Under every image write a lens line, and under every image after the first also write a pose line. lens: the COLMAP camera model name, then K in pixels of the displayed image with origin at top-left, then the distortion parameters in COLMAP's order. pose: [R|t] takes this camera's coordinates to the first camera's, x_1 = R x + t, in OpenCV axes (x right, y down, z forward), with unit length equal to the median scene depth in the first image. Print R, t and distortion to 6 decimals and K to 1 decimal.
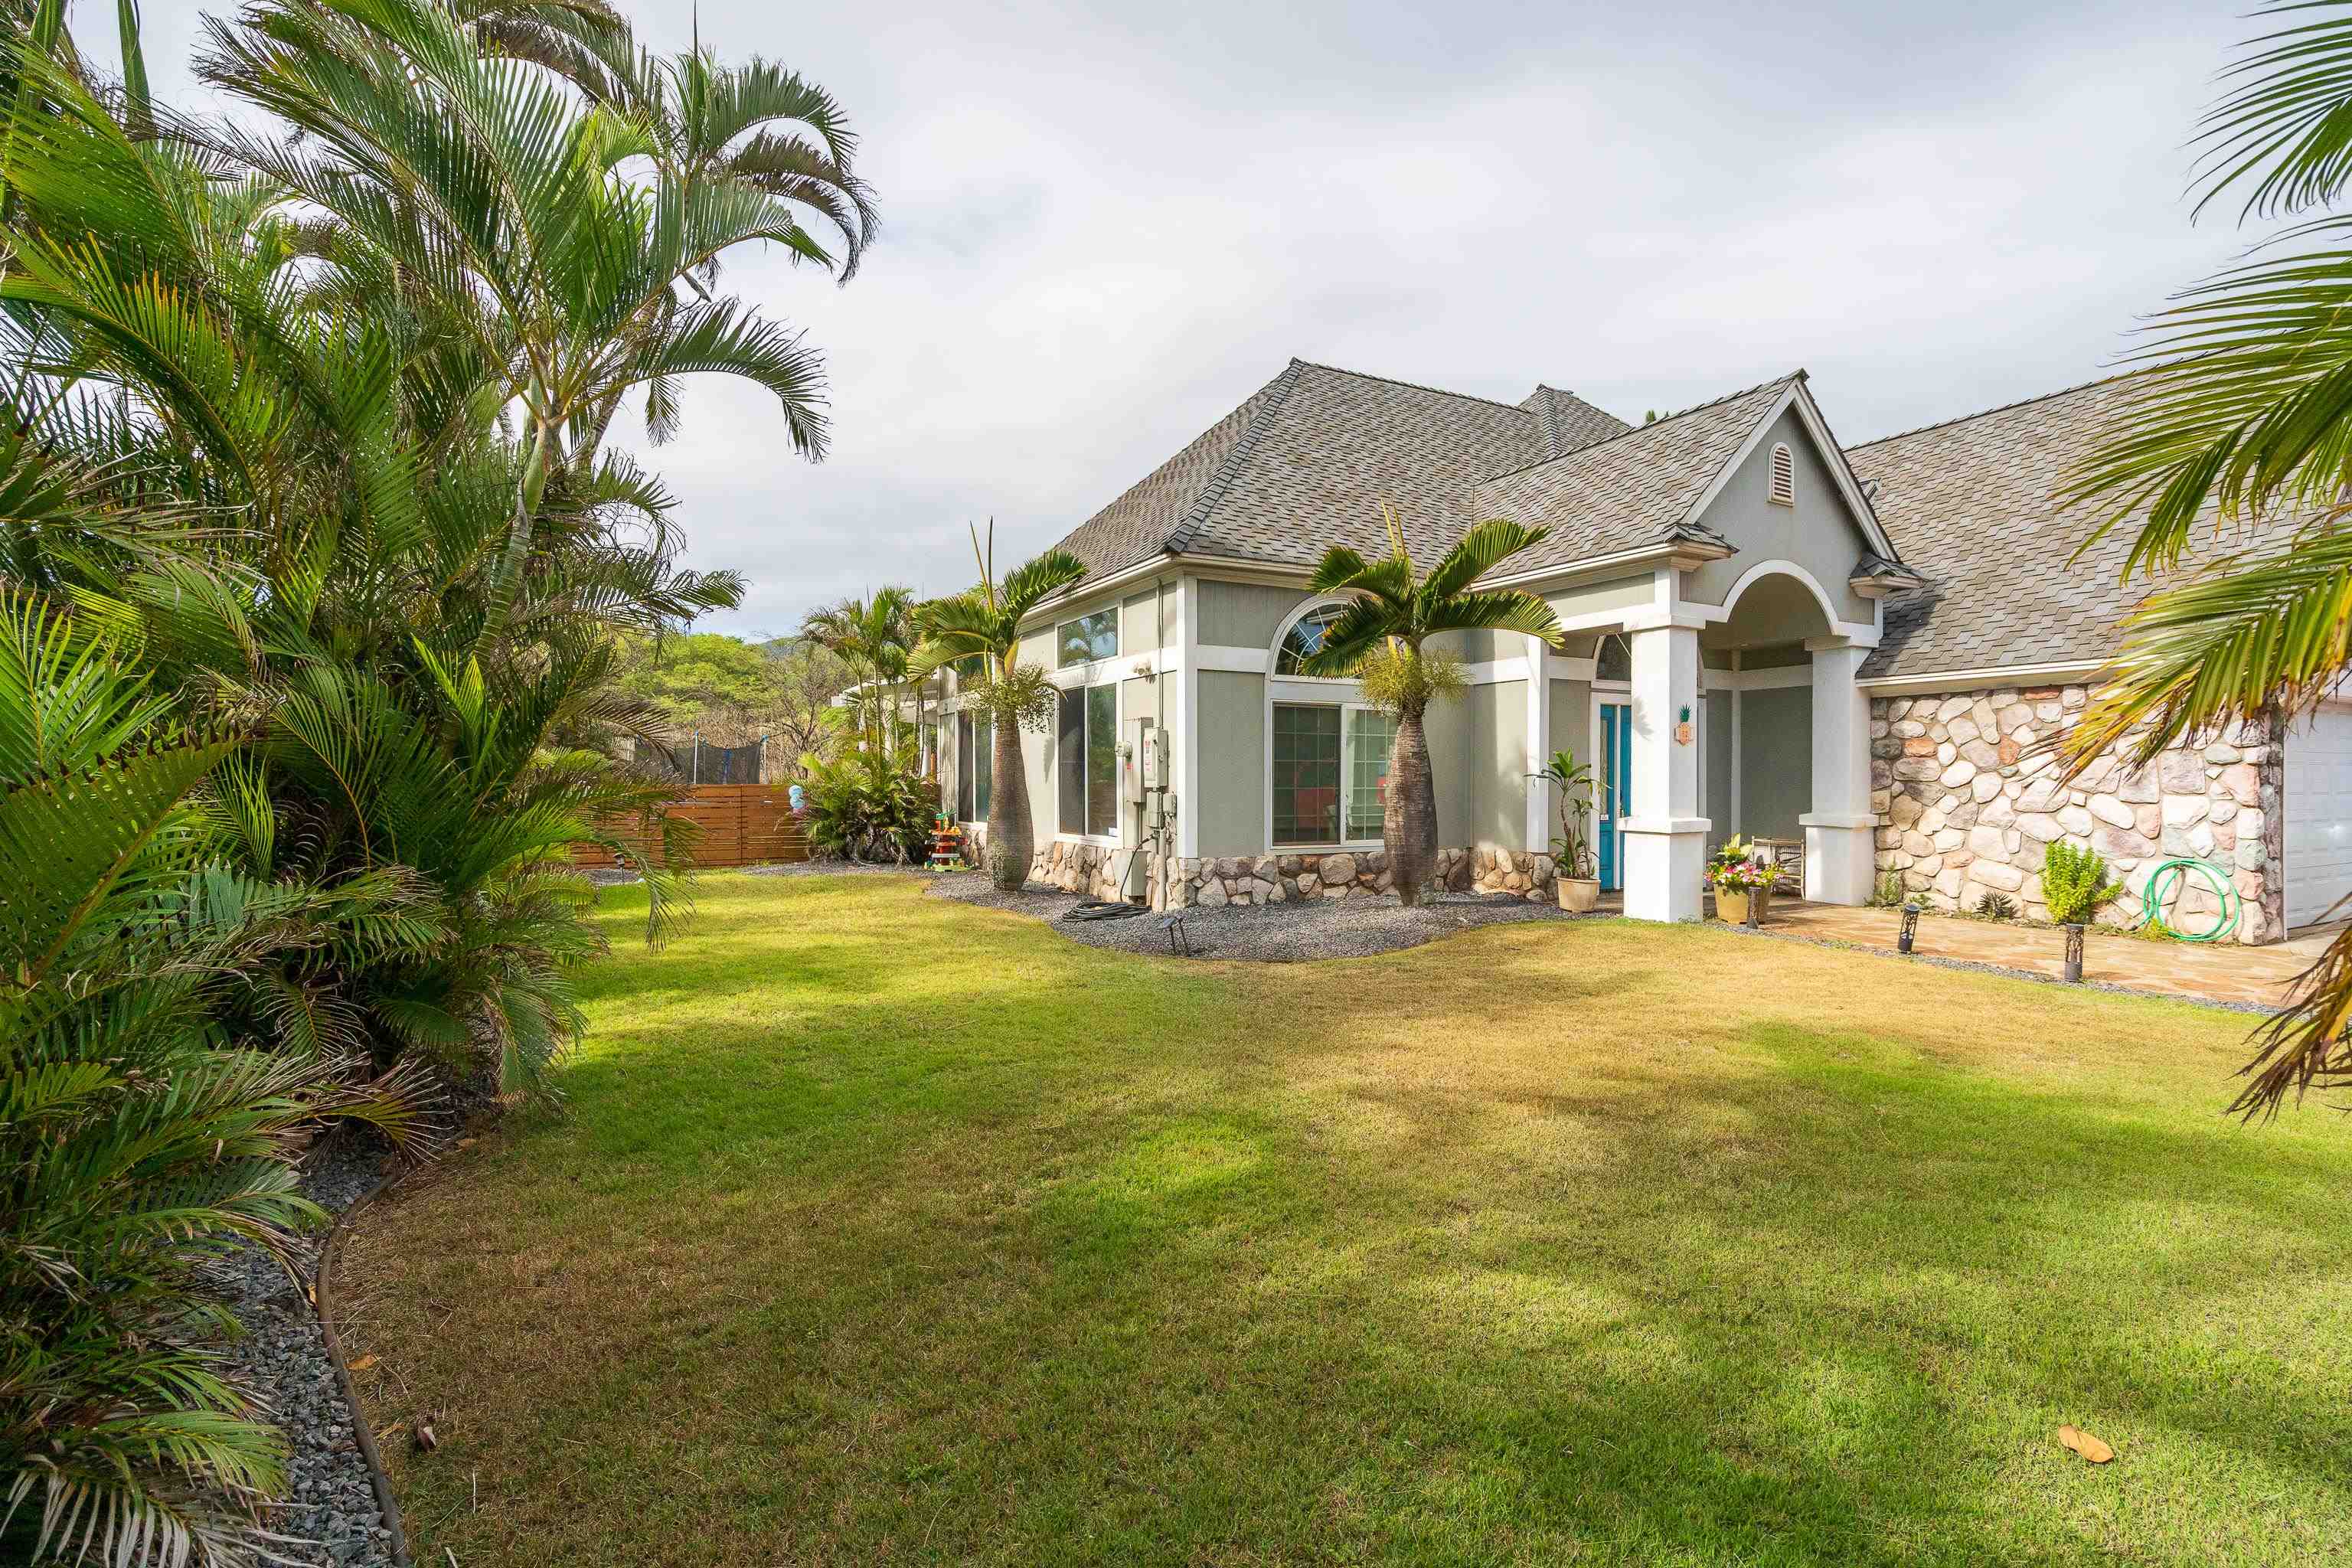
lens RADIAL K [[1051.2, 0, 1171.6], [0, 1051.2, 783.3], [0, 0, 1]] dist [0.003635, 0.000533]
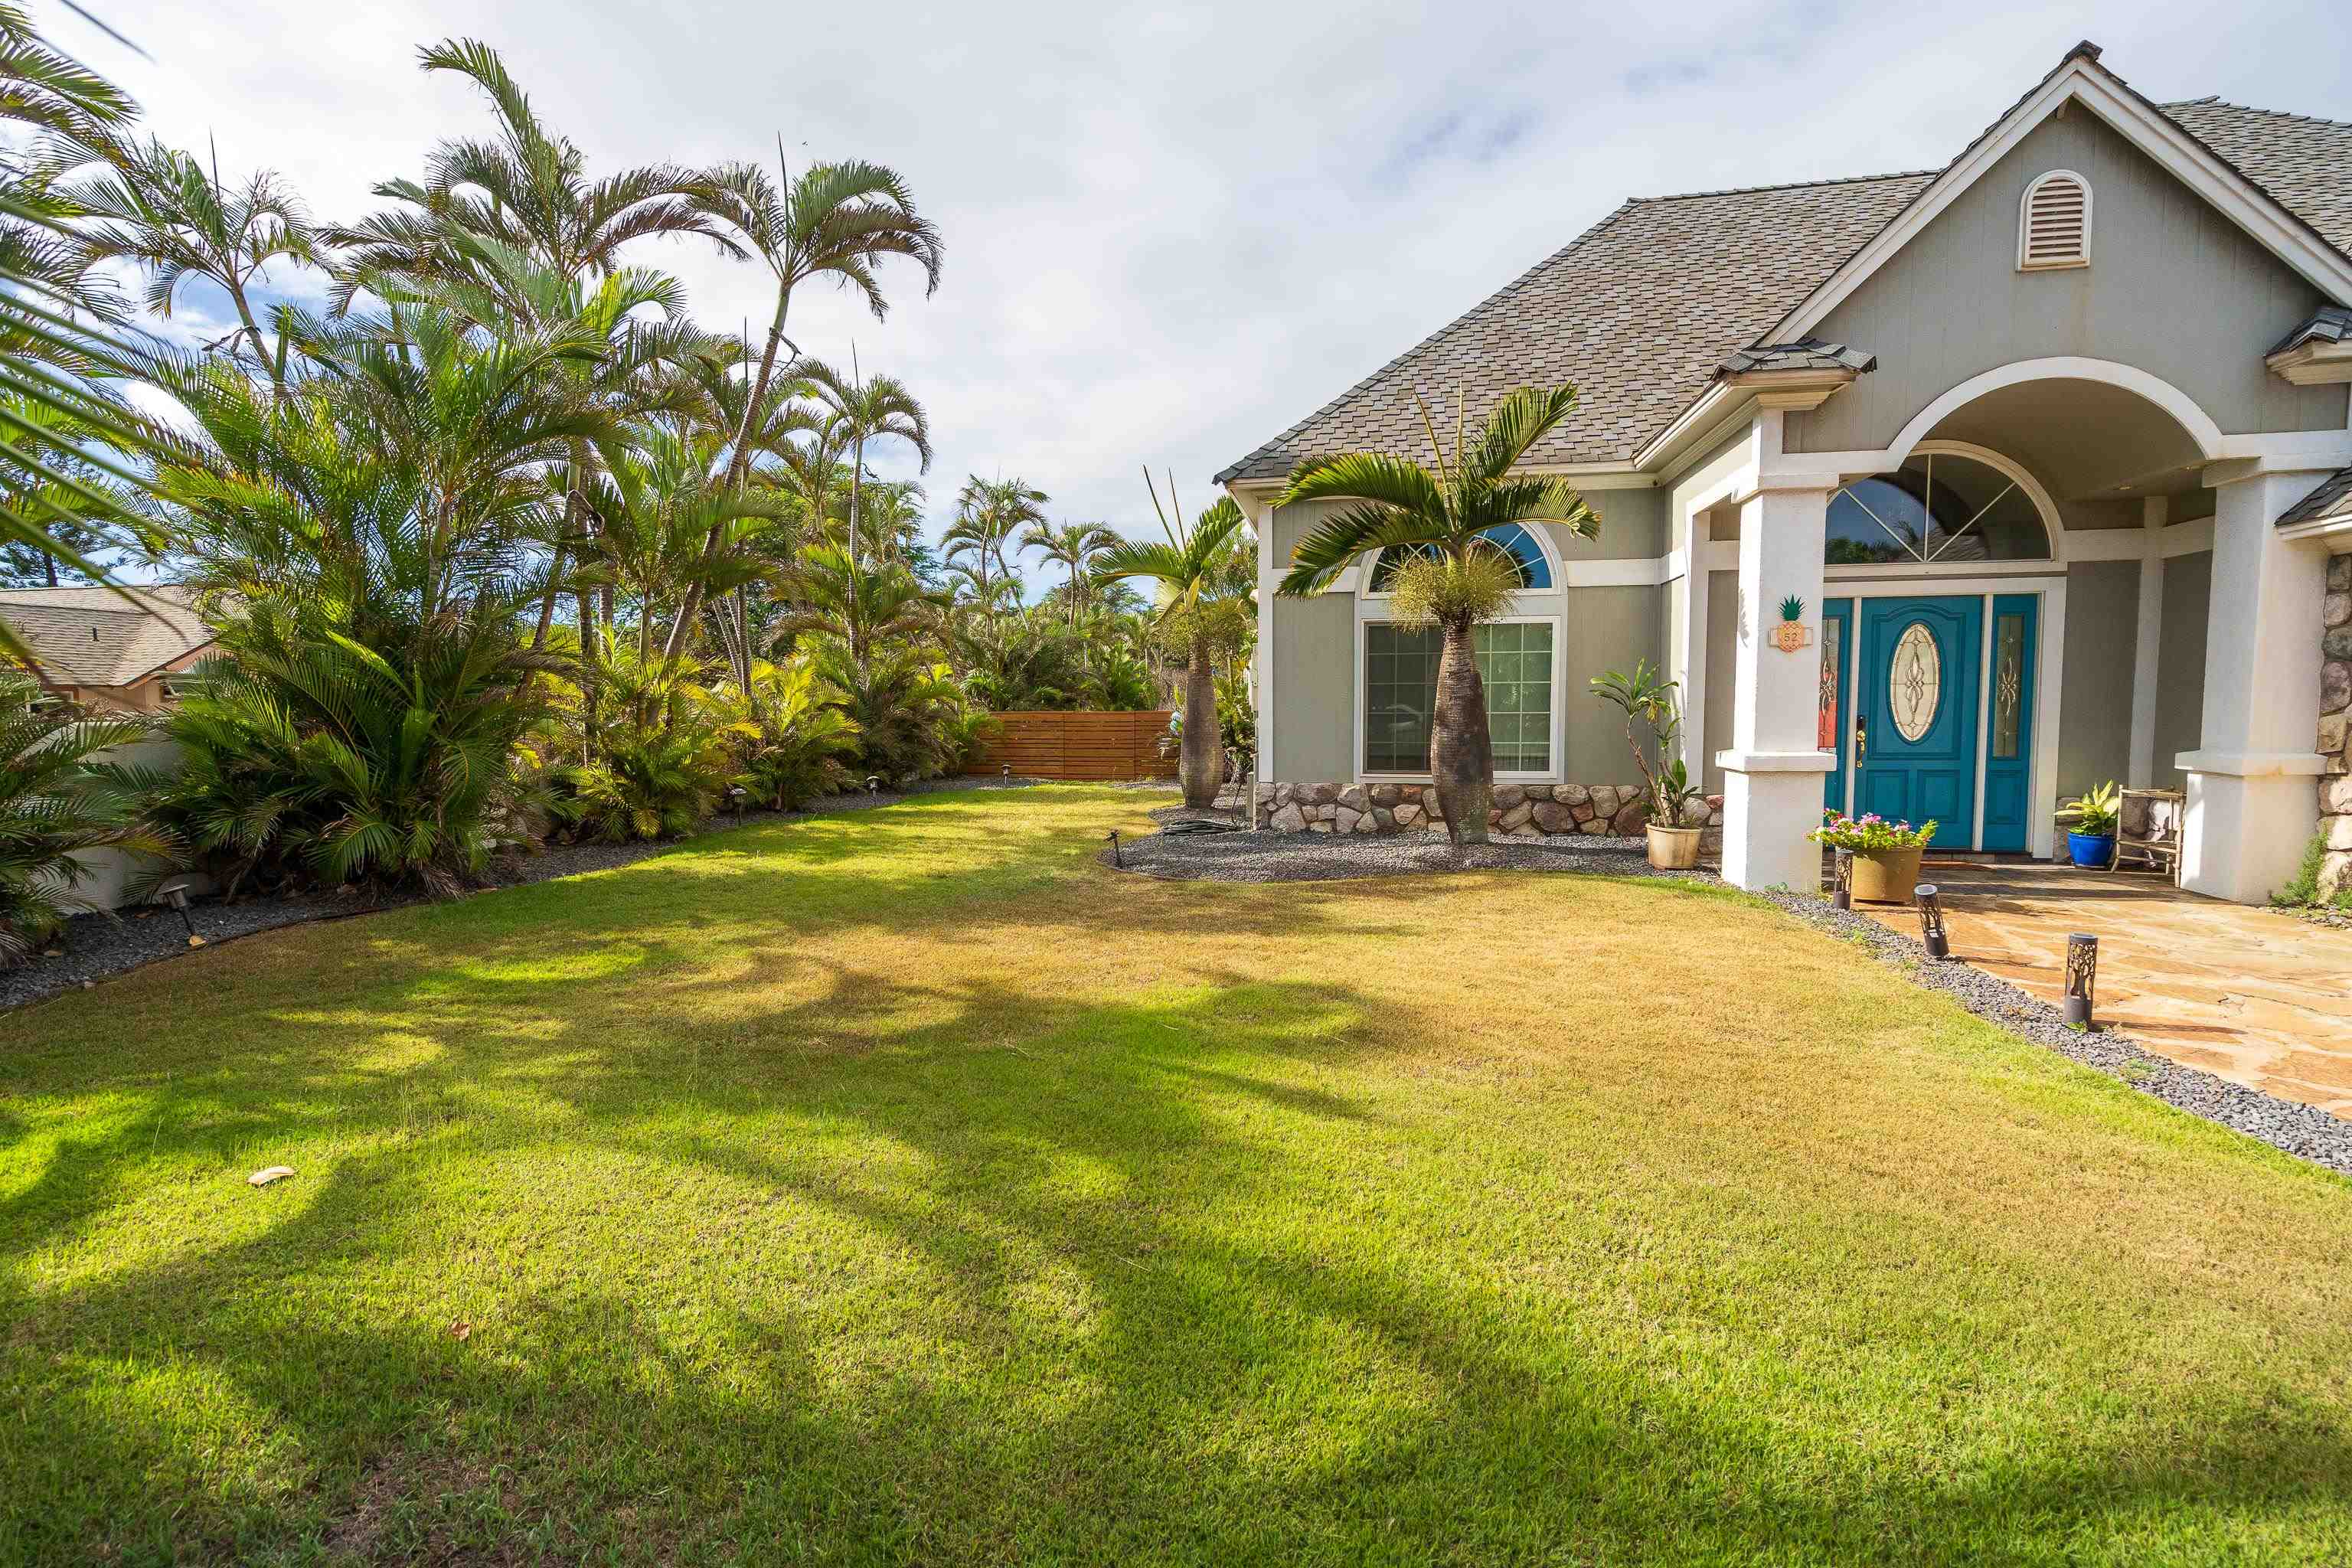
lens RADIAL K [[1051.2, 0, 1170.5], [0, 1051.2, 784.3], [0, 0, 1]] dist [0.003635, 0.000533]
pose [[0.782047, 0.039475, -0.621968, 0.557883], [0.006030, 0.997466, 0.070888, -0.000074], [0.623190, -0.059188, 0.779827, 0.138075]]
